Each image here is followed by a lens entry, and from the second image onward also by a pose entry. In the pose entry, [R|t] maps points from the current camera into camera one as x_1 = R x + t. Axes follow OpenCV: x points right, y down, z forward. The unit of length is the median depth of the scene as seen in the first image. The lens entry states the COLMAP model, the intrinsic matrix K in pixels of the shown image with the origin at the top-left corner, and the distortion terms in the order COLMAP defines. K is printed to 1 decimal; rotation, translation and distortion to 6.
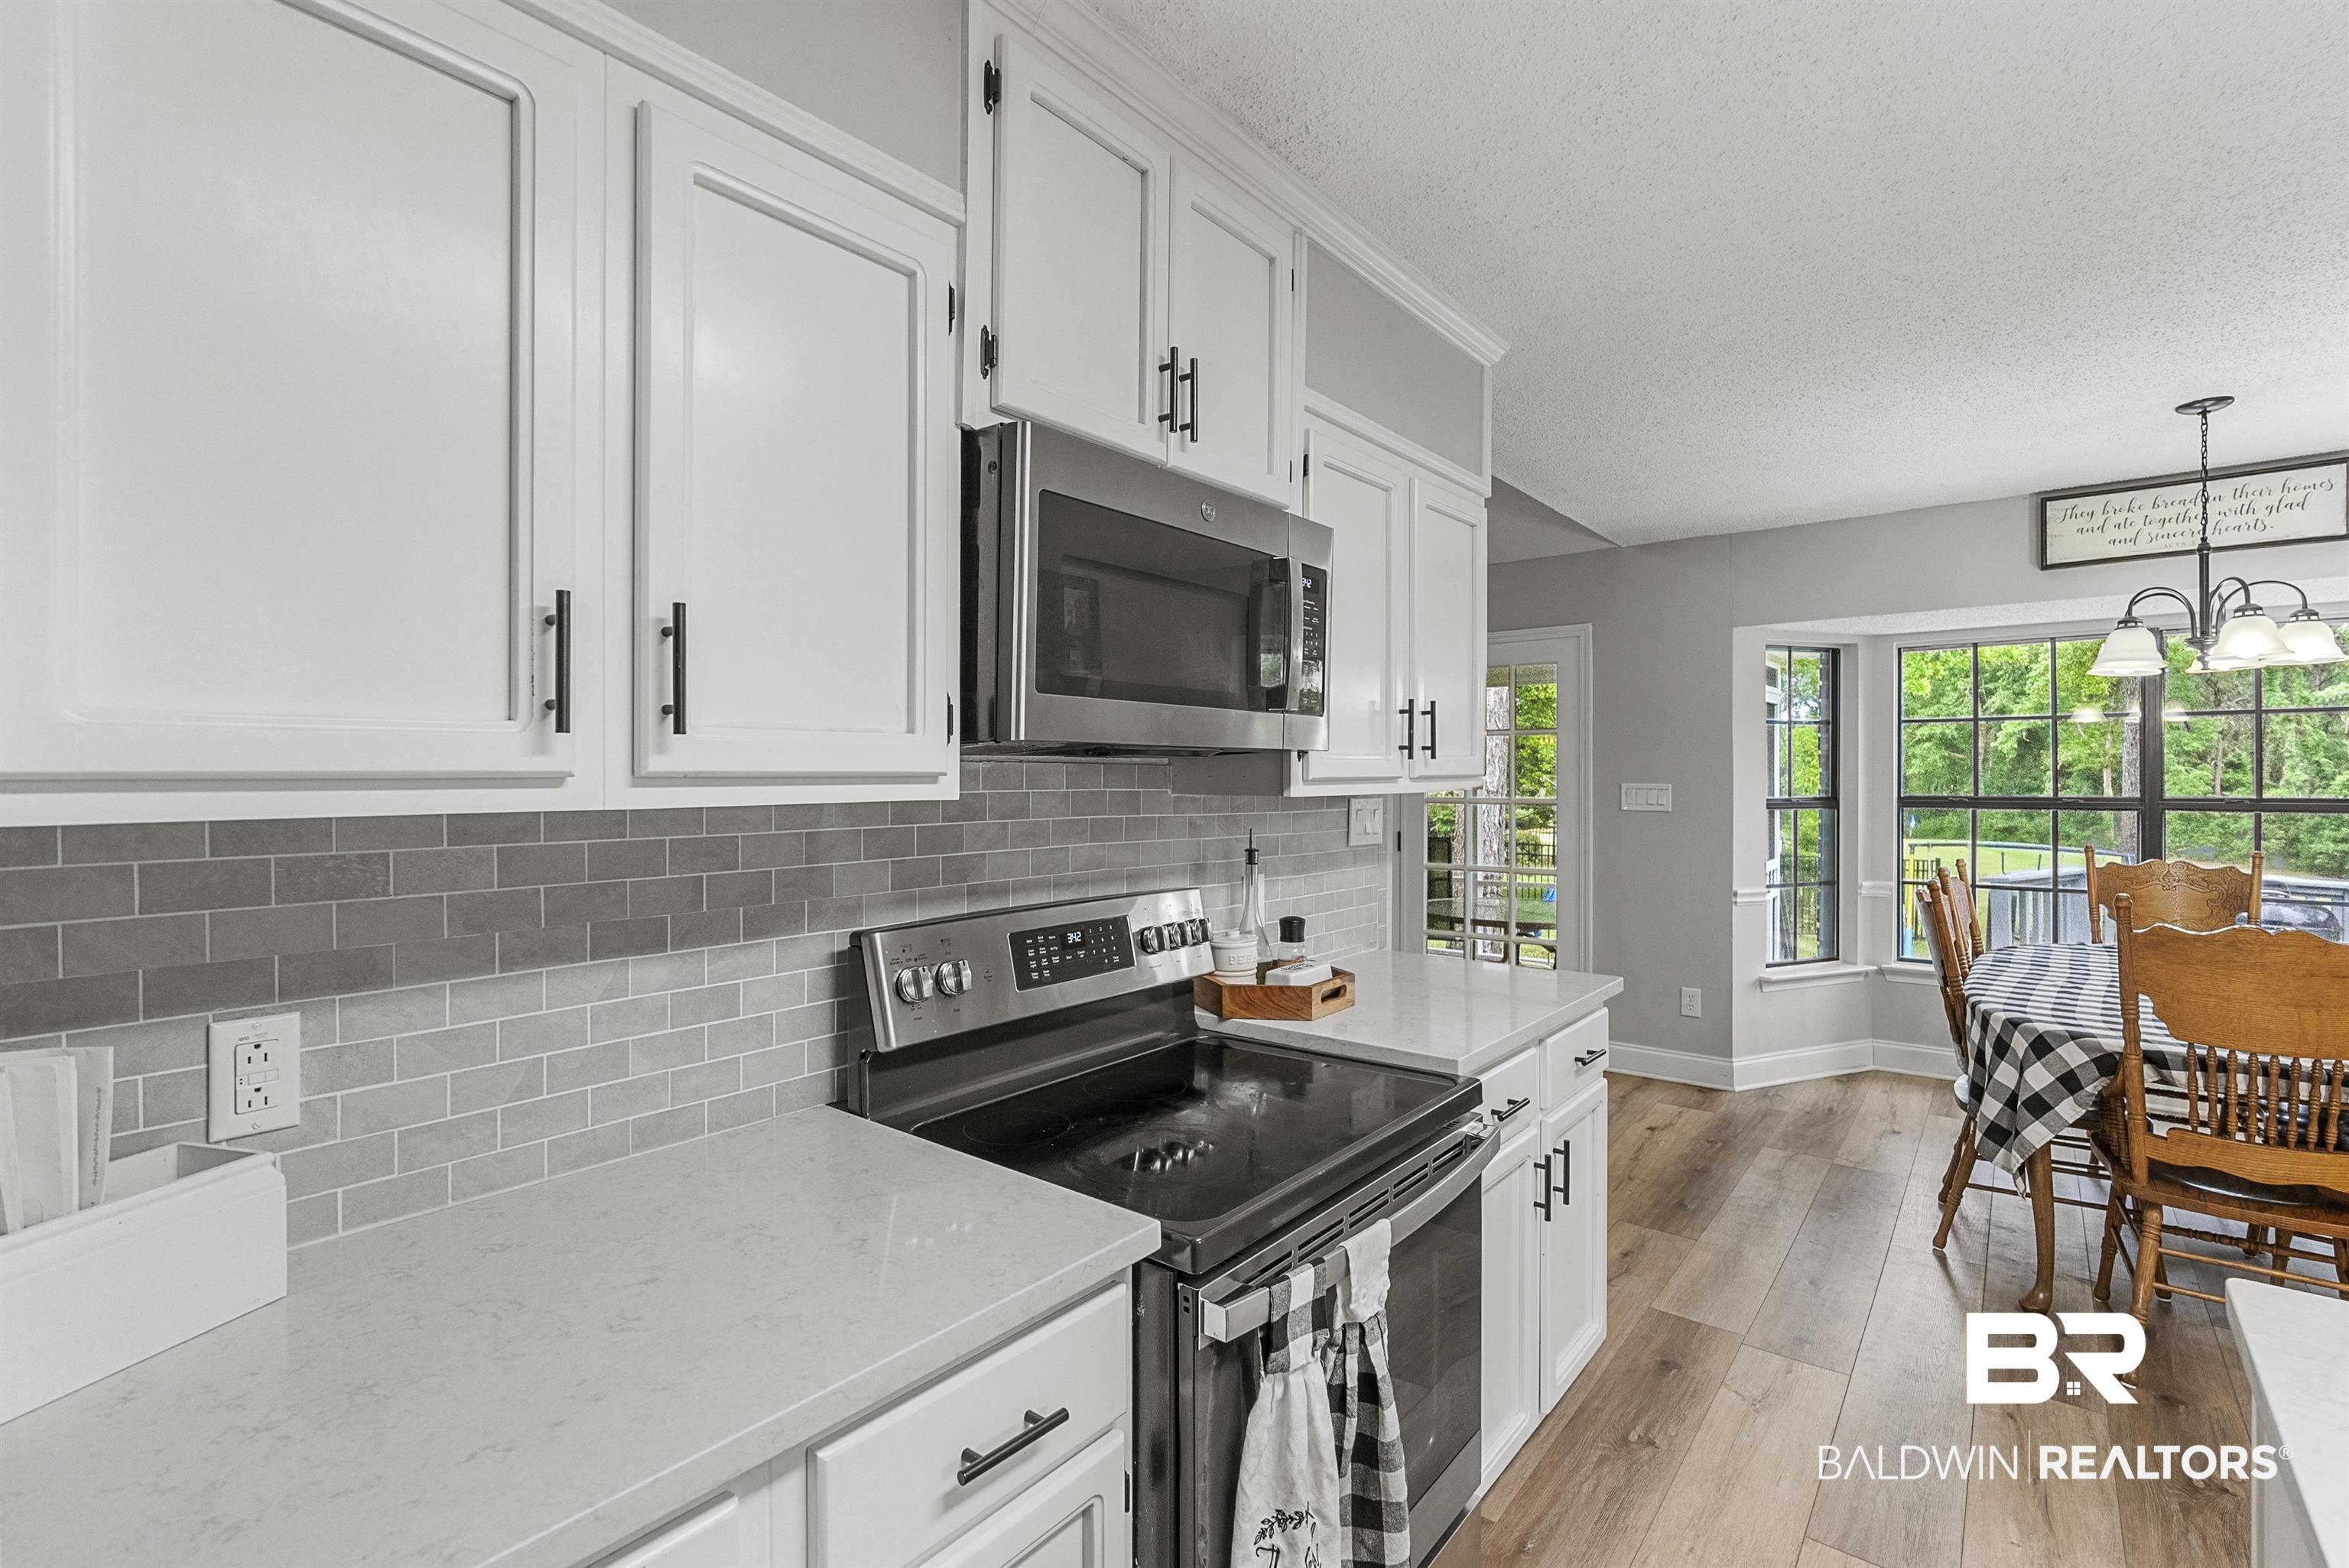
lens RADIAL K [[1009.2, 0, 1260.5], [0, 1009.2, 776.0], [0, 0, 1]] dist [0.000083, 0.001015]
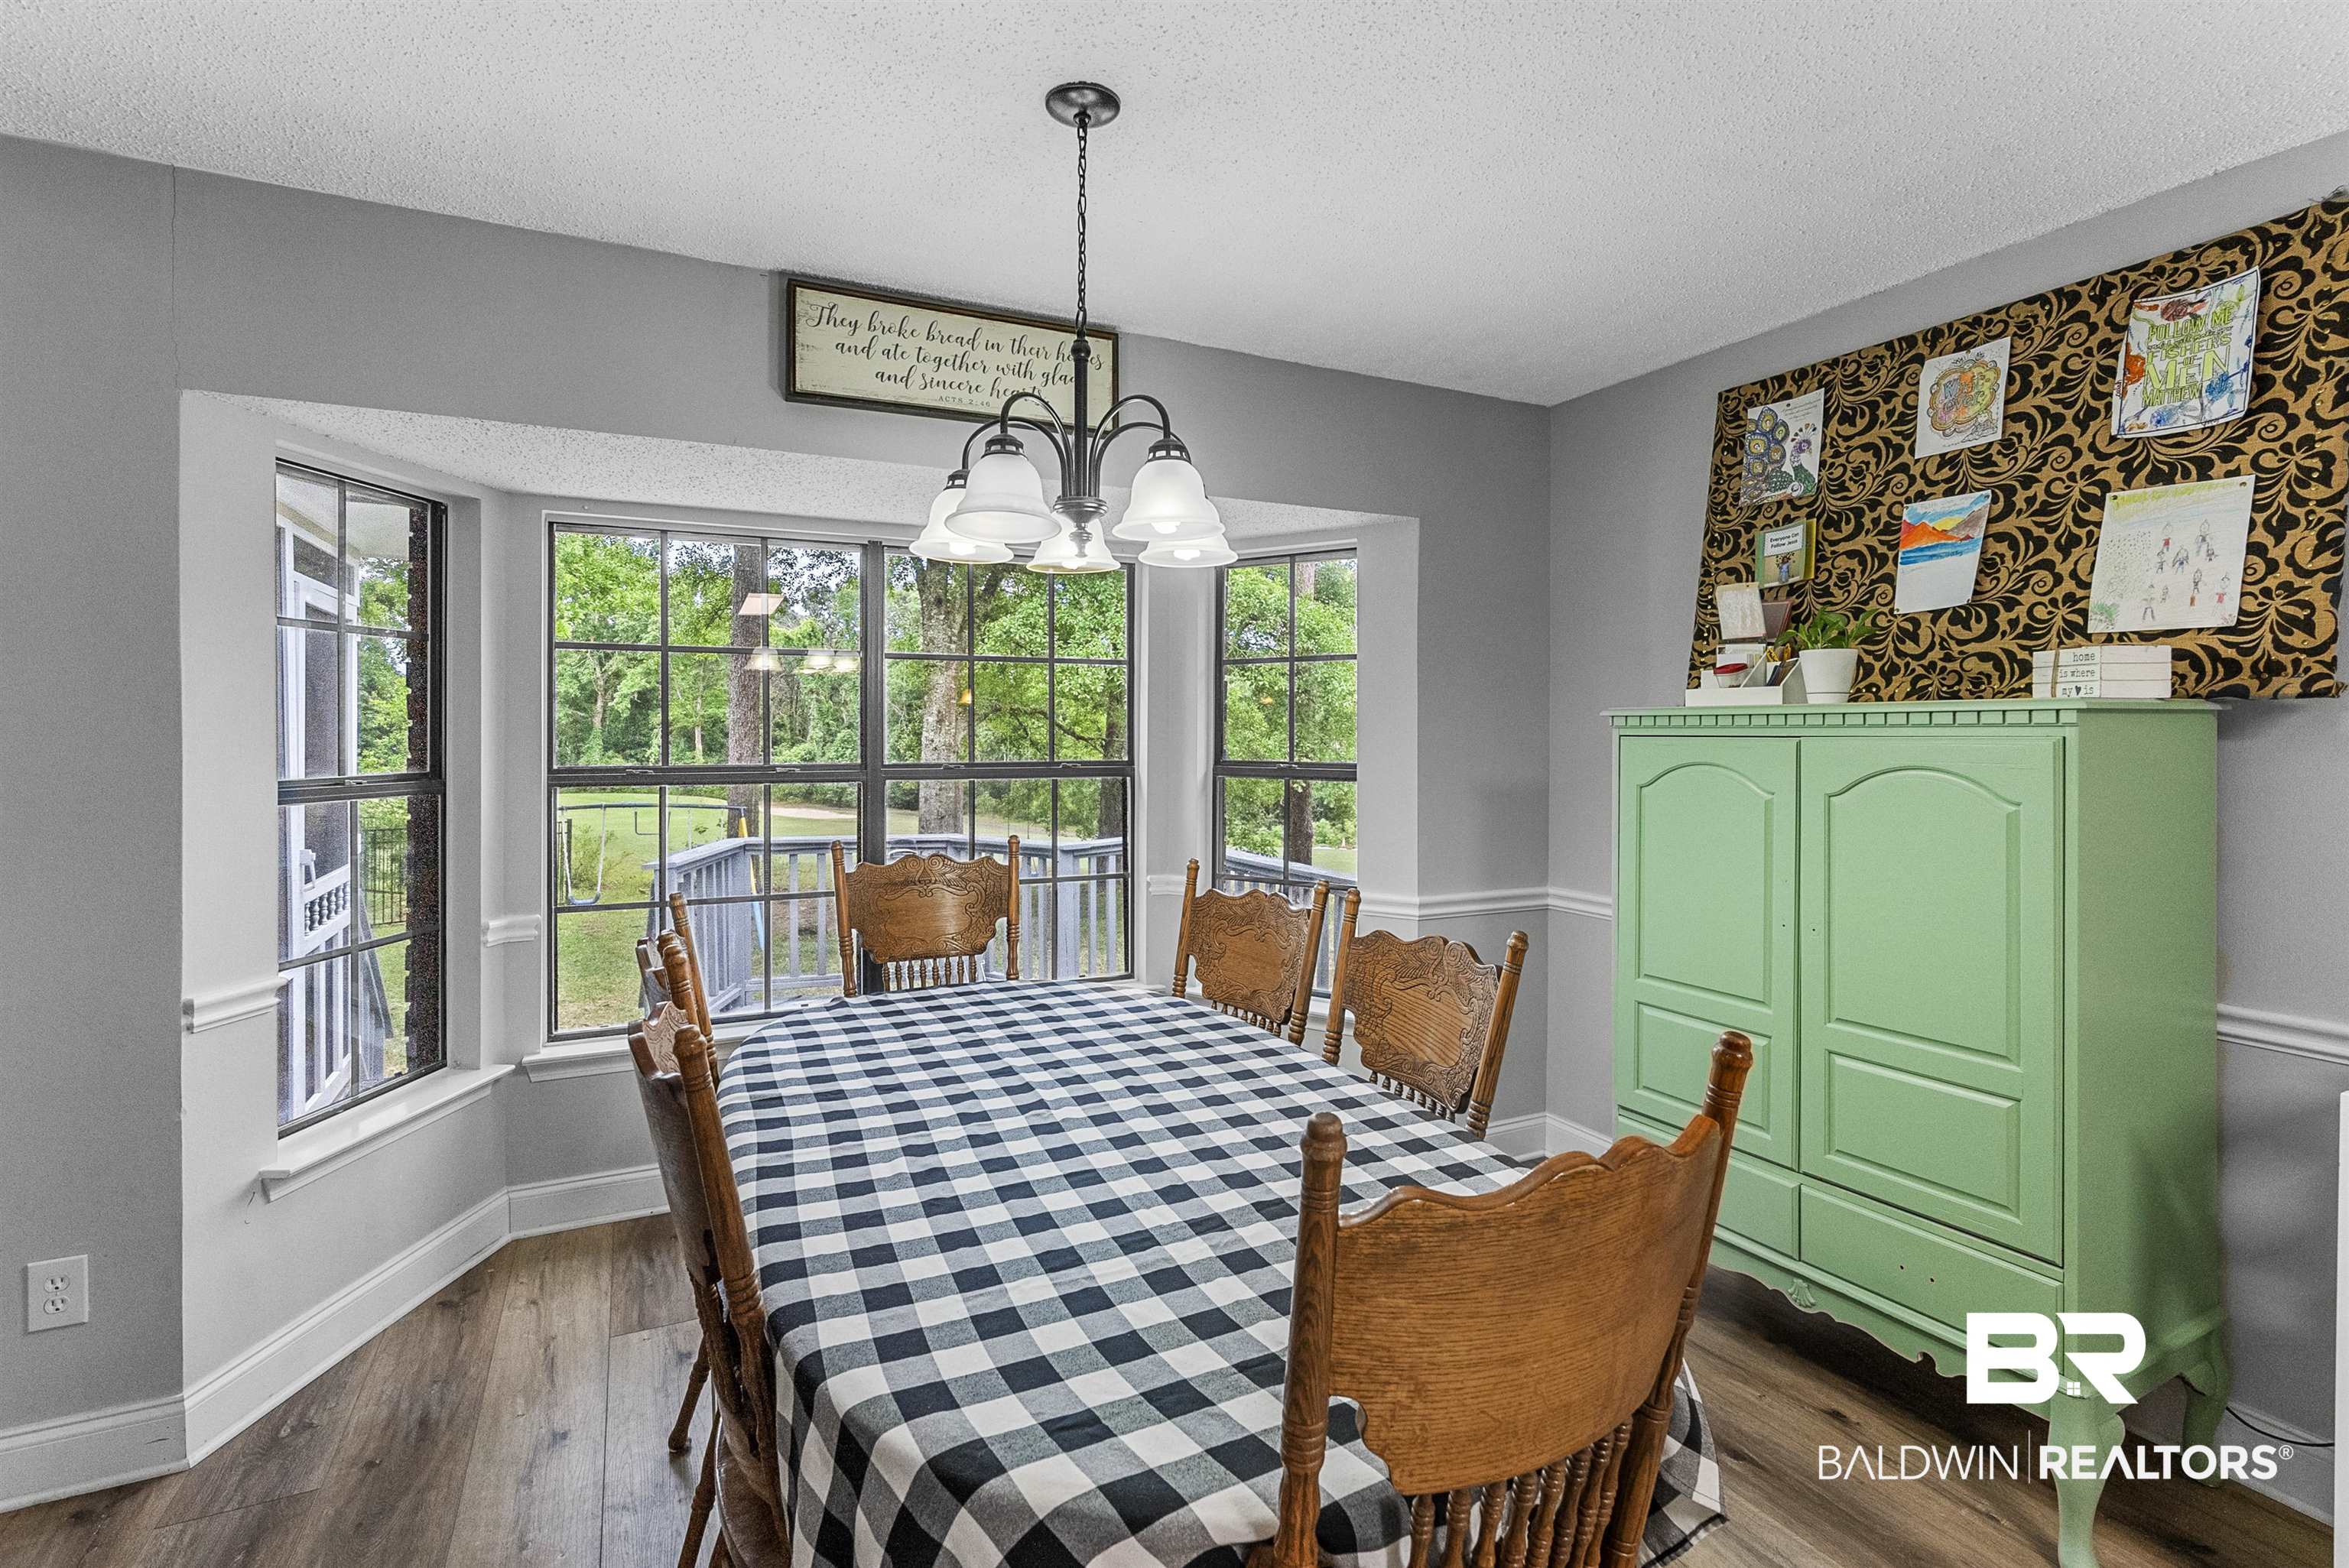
lens RADIAL K [[1070.1, 0, 1178.8], [0, 1070.1, 741.0], [0, 0, 1]] dist [-0.007153, 0.001135]
pose [[0.442693, -0.004474, 0.896662, 0.269544], [-0.002997, 0.999975, 0.006469, -0.001632], [-0.896668, -0.005551, 0.442669, 0.452381]]
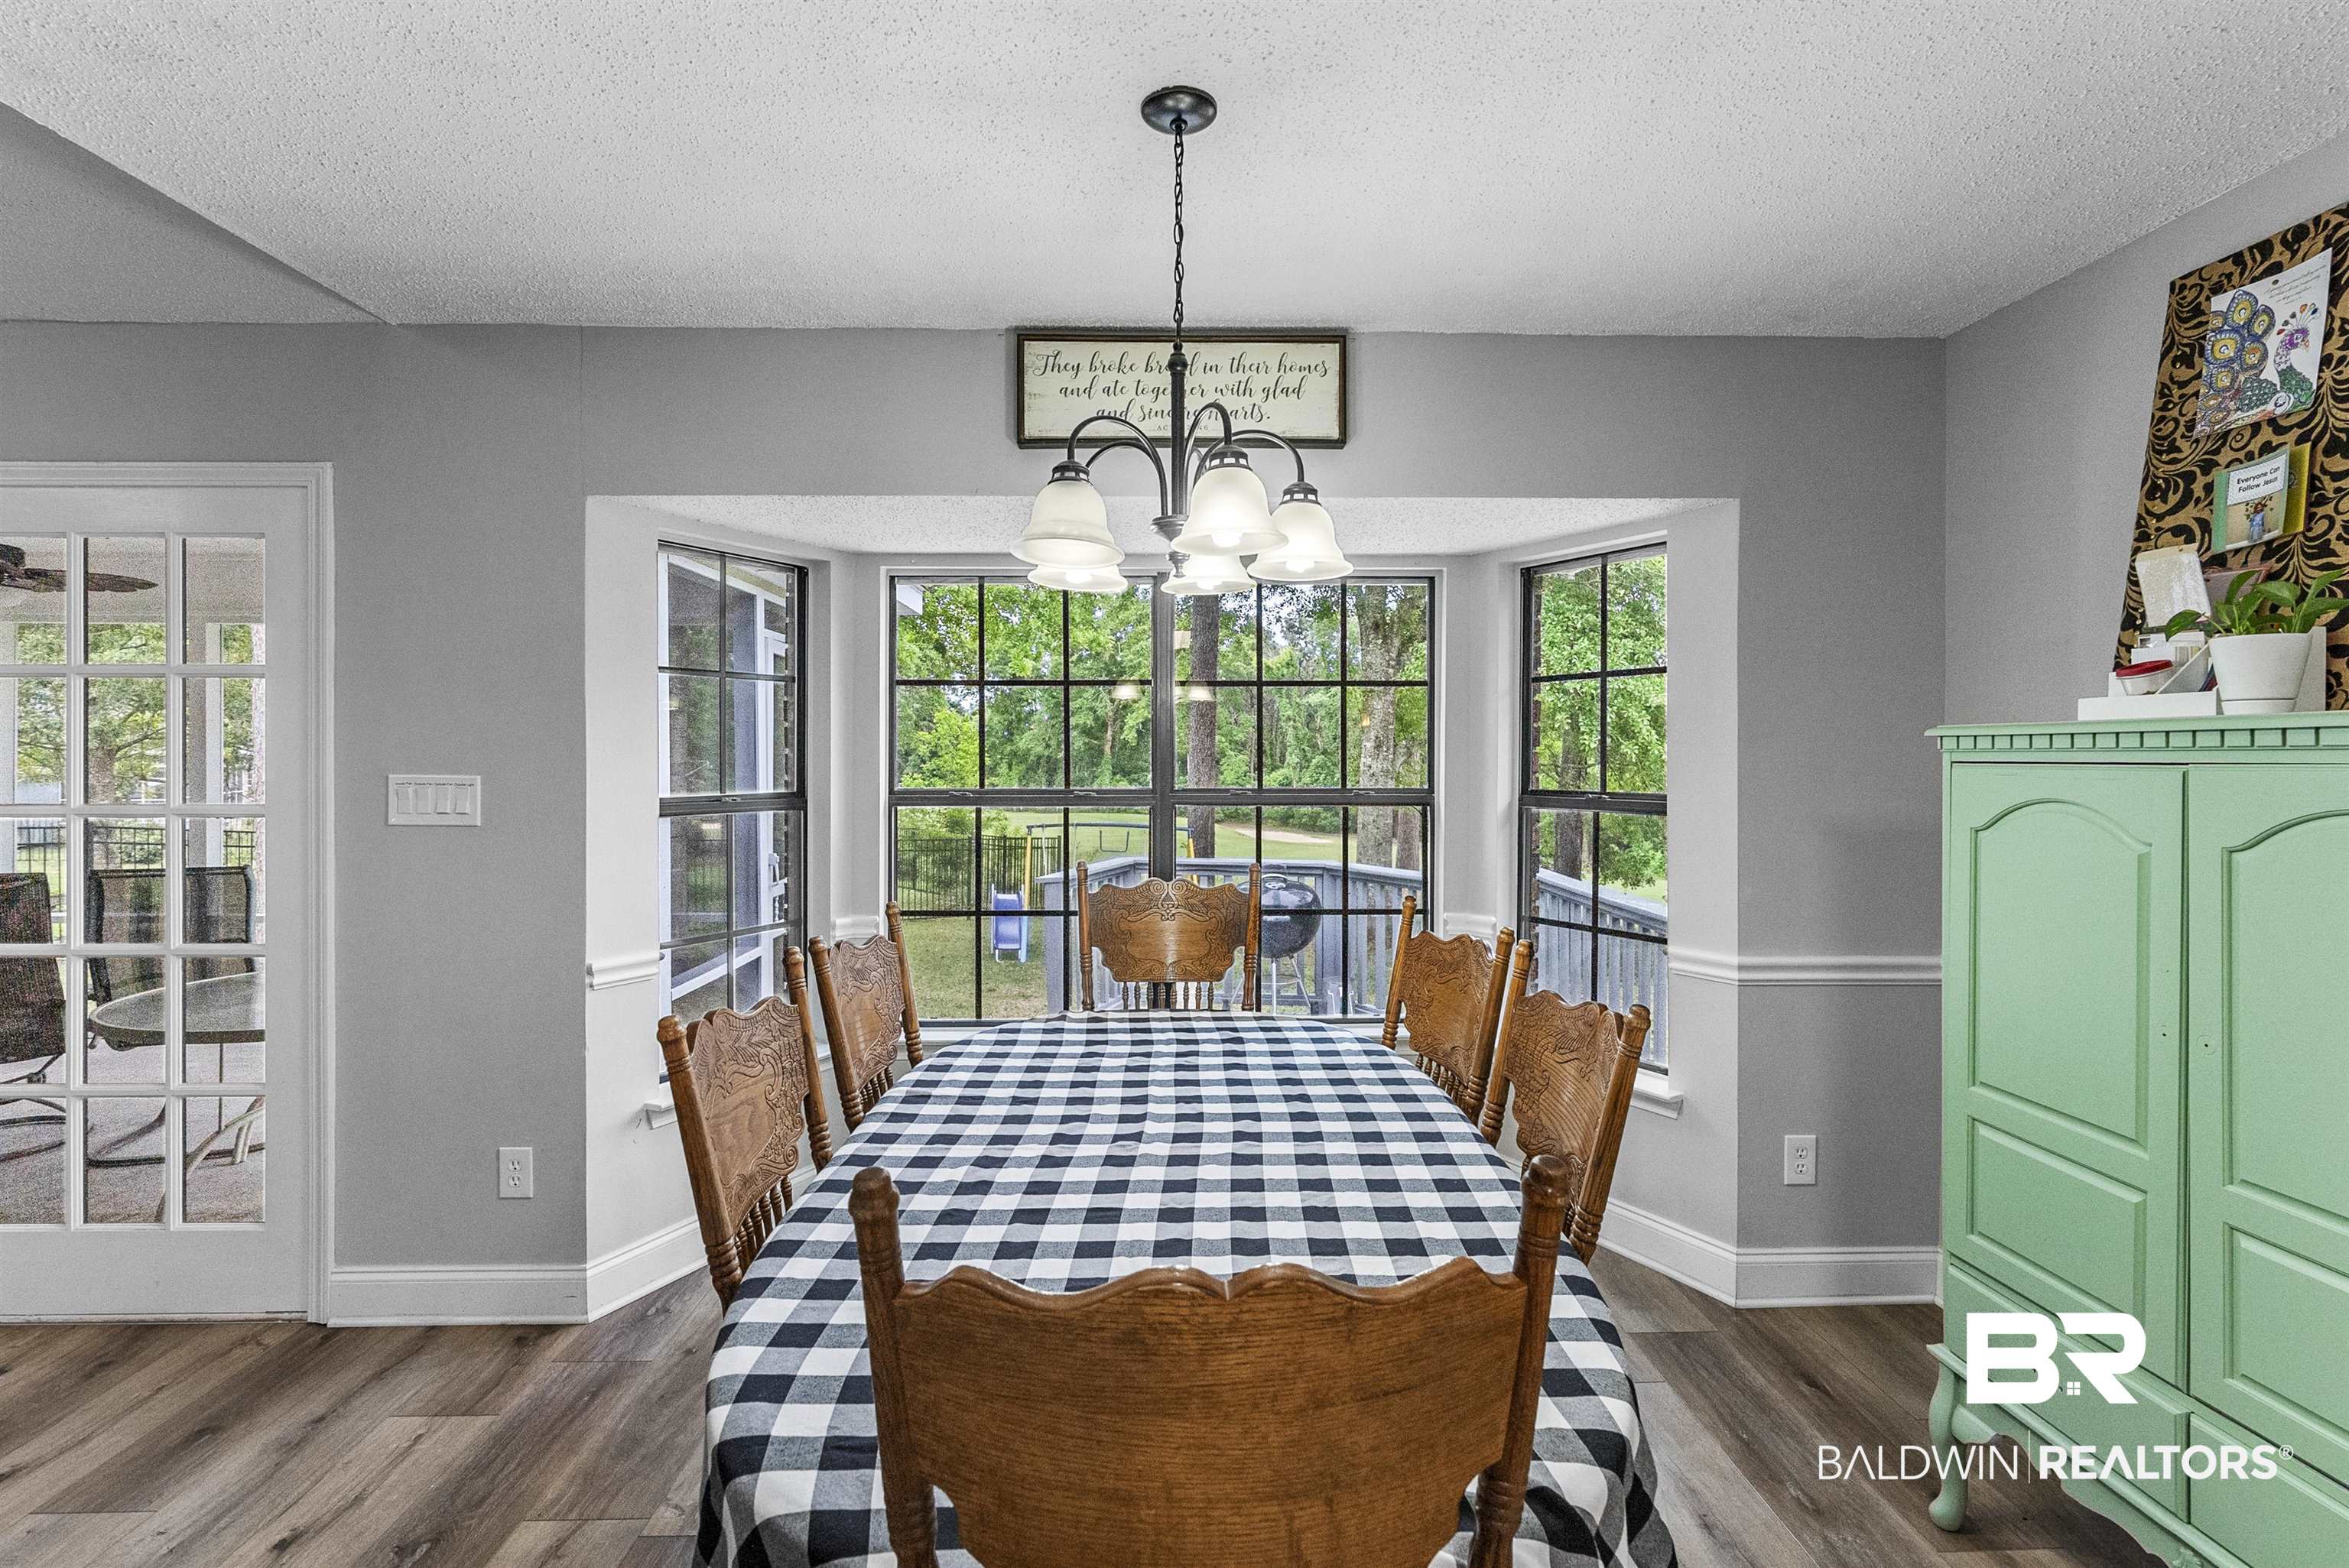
lens RADIAL K [[1087.2, 0, 1167.3], [0, 1087.2, 766.9], [0, 0, 1]] dist [-0.009093, 0.002024]
pose [[0.775850, -0.002886, 0.630911, 0.365160], [-0.002510, 0.999967, 0.007662, -0.002046], [-0.630913, -0.007528, 0.775817, 0.354911]]
